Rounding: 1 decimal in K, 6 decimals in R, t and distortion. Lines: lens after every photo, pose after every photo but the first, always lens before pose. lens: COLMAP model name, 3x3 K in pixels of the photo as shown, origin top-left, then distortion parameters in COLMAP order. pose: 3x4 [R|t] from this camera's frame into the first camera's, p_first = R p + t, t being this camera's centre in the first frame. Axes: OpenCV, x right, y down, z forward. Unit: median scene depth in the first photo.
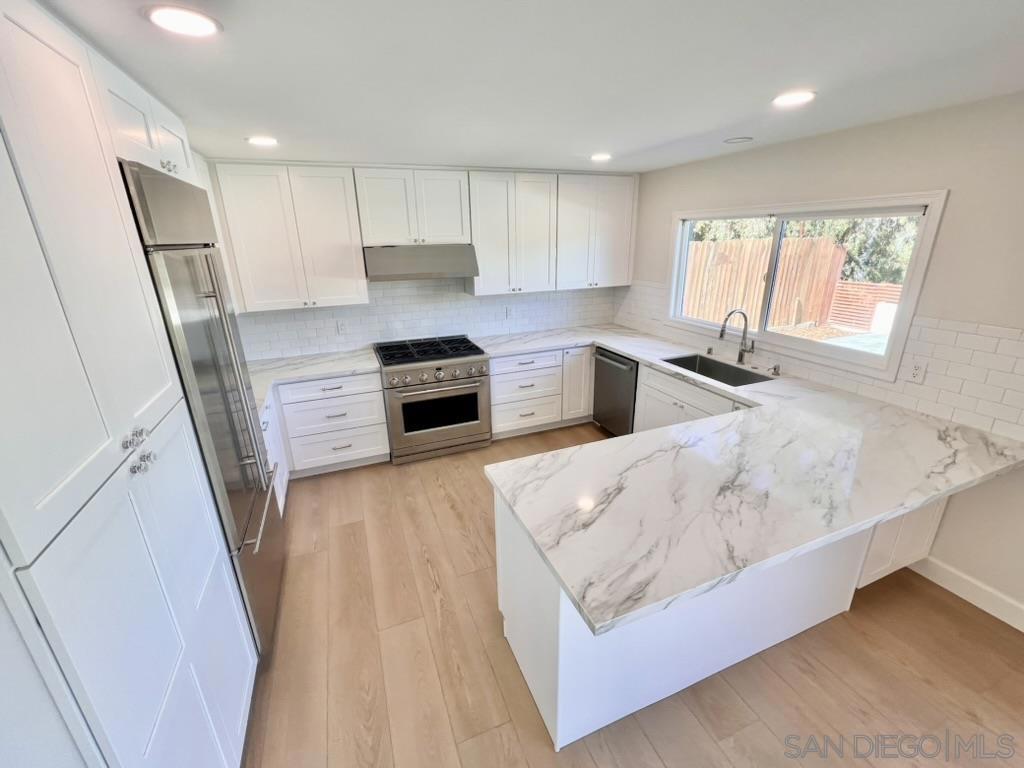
lens RADIAL K [[431.8, 0, 510.3], [0, 431.8, 383.3], [0, 0, 1]] dist [-0.000594, -0.000064]
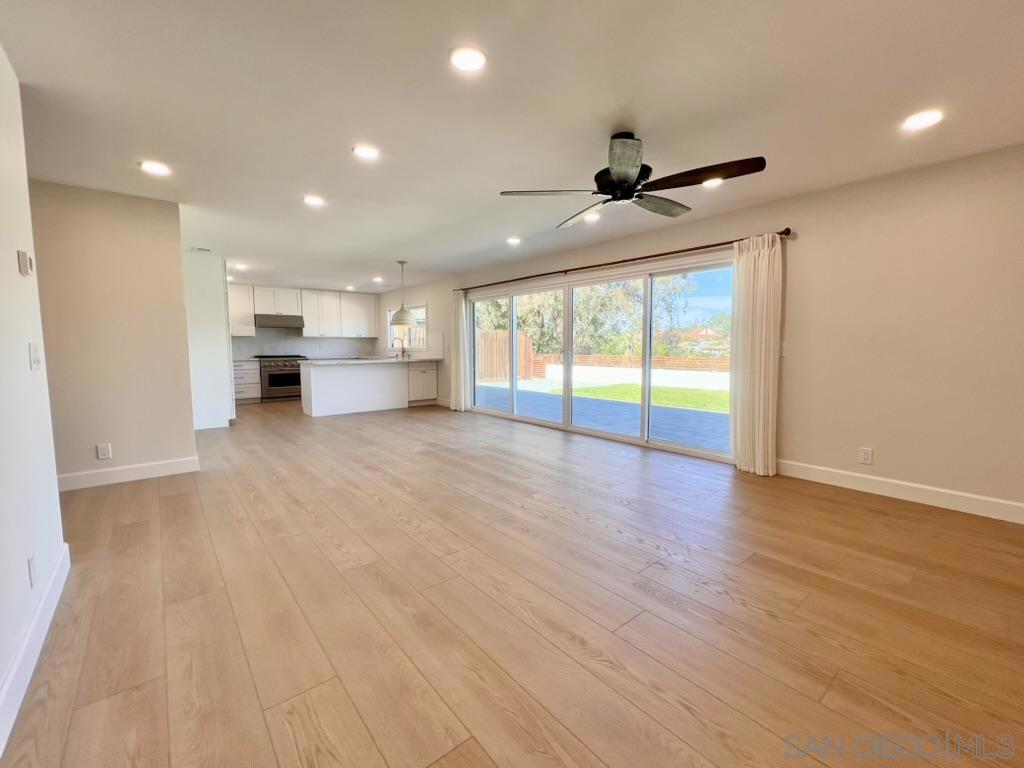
lens RADIAL K [[431.8, 0, 510.3], [0, 431.8, 383.3], [0, 0, 1]] dist [-0.000594, -0.000064]
pose [[0.952654, -0.007470, 0.303964, 0.303179], [0.079443, 0.971087, -0.225119, 0.733402], [-0.293494, 0.238609, 0.925704, -1.615341]]
